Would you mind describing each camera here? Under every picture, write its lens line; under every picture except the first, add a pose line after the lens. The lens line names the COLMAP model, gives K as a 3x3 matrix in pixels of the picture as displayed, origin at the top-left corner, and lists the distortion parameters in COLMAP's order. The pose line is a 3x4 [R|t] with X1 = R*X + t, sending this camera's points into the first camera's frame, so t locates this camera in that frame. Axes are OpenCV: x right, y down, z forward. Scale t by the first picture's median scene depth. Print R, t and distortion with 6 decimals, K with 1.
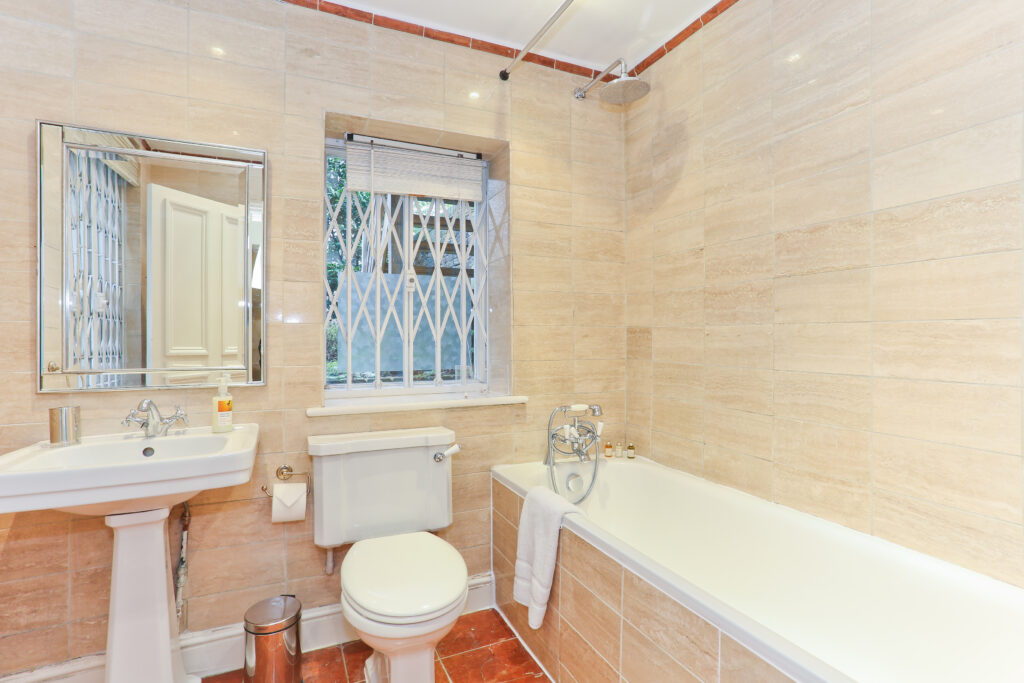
lens RADIAL K [[499.6, 0, 521.5], [0, 499.6, 342.0], [0, 0, 1]] dist [-0.039685, 0.025104]
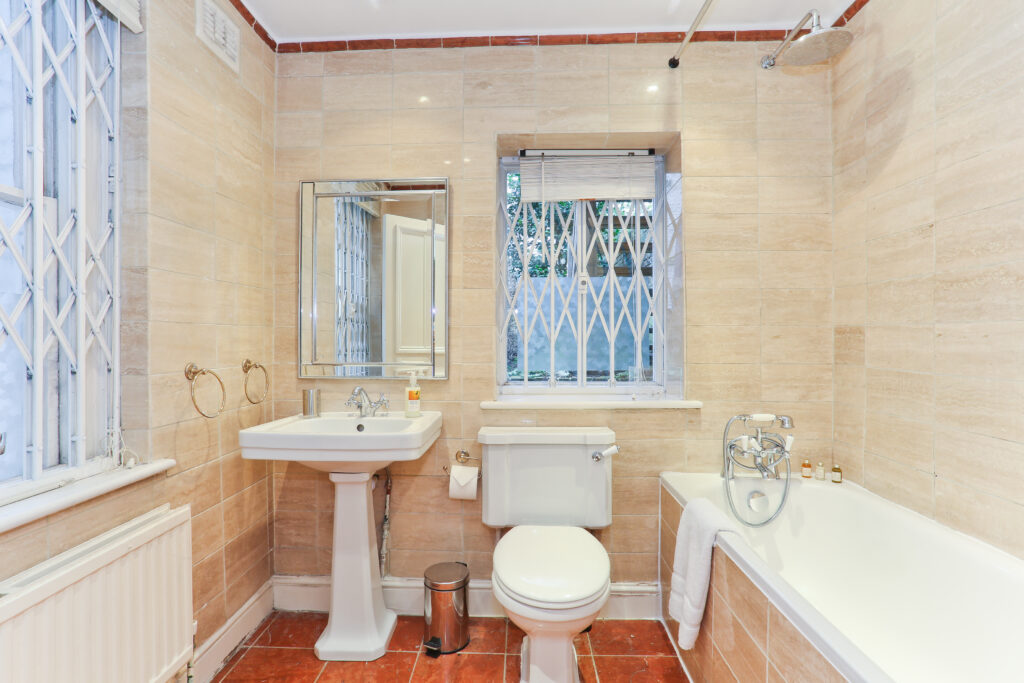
lens RADIAL K [[499.6, 0, 505.0], [0, 499.6, 342.9], [0, 0, 1]] dist [-0.039685, 0.025104]
pose [[0.895713, 0.004778, -0.444607, 0.112238], [-0.005217, 0.999986, 0.000235, 0.001149], [0.444602, 0.002109, 0.895726, 0.009596]]
